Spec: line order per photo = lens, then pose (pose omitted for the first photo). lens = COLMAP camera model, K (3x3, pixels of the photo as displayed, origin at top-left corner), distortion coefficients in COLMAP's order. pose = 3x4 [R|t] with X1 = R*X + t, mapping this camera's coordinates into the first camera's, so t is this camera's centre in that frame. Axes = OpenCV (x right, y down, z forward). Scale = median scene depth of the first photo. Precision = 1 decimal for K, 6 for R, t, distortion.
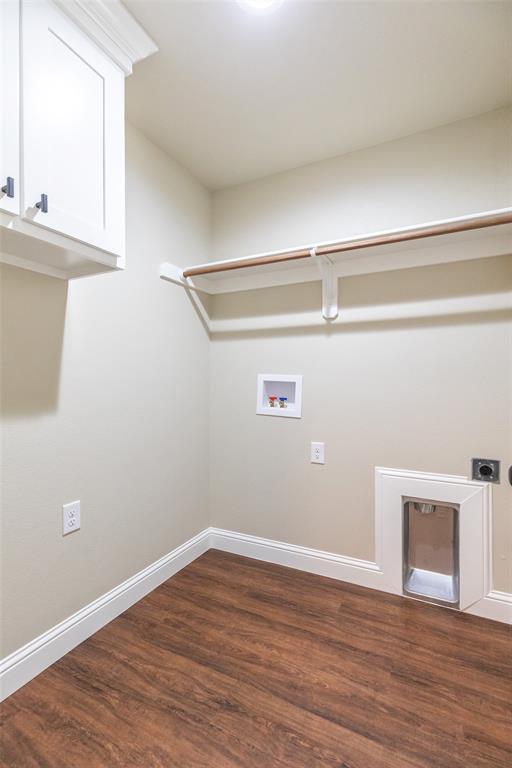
lens RADIAL K [[343.5, 0, 260.1], [0, 343.5, 376.9], [0, 0, 1]] dist [0.006290, -0.002402]
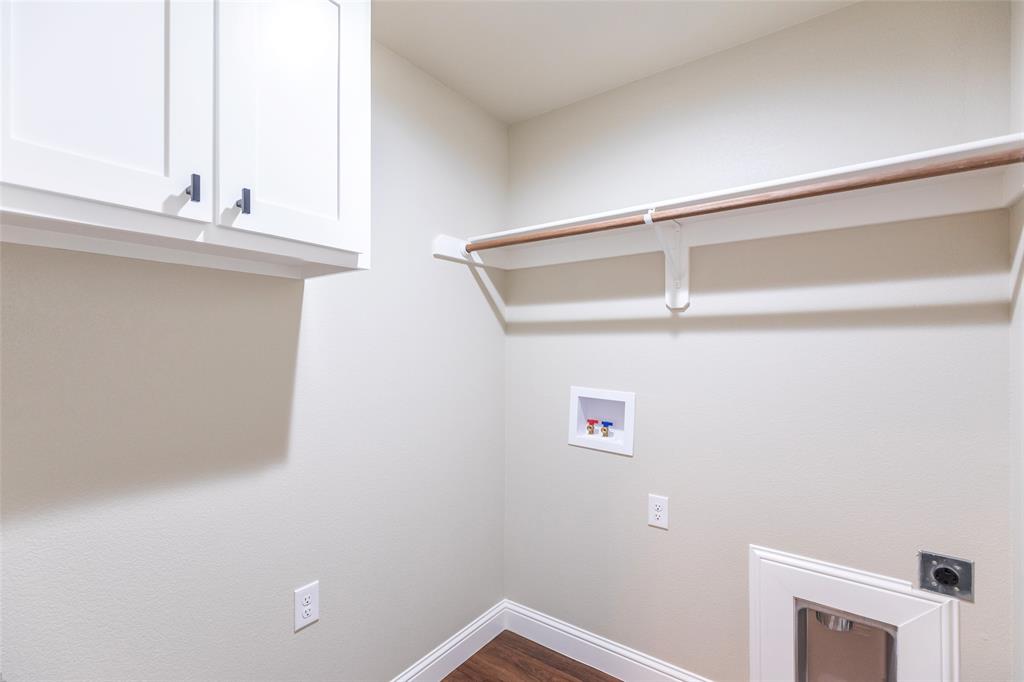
lens RADIAL K [[458.0, 0, 515.1], [0, 458.0, 351.8], [0, 0, 1]] dist [0.006290, -0.002402]
pose [[0.987663, -0.003876, -0.156547, 0.036338], [0.004163, 0.999990, 0.001505, -0.102145], [0.156539, -0.002138, 0.987669, 0.080294]]
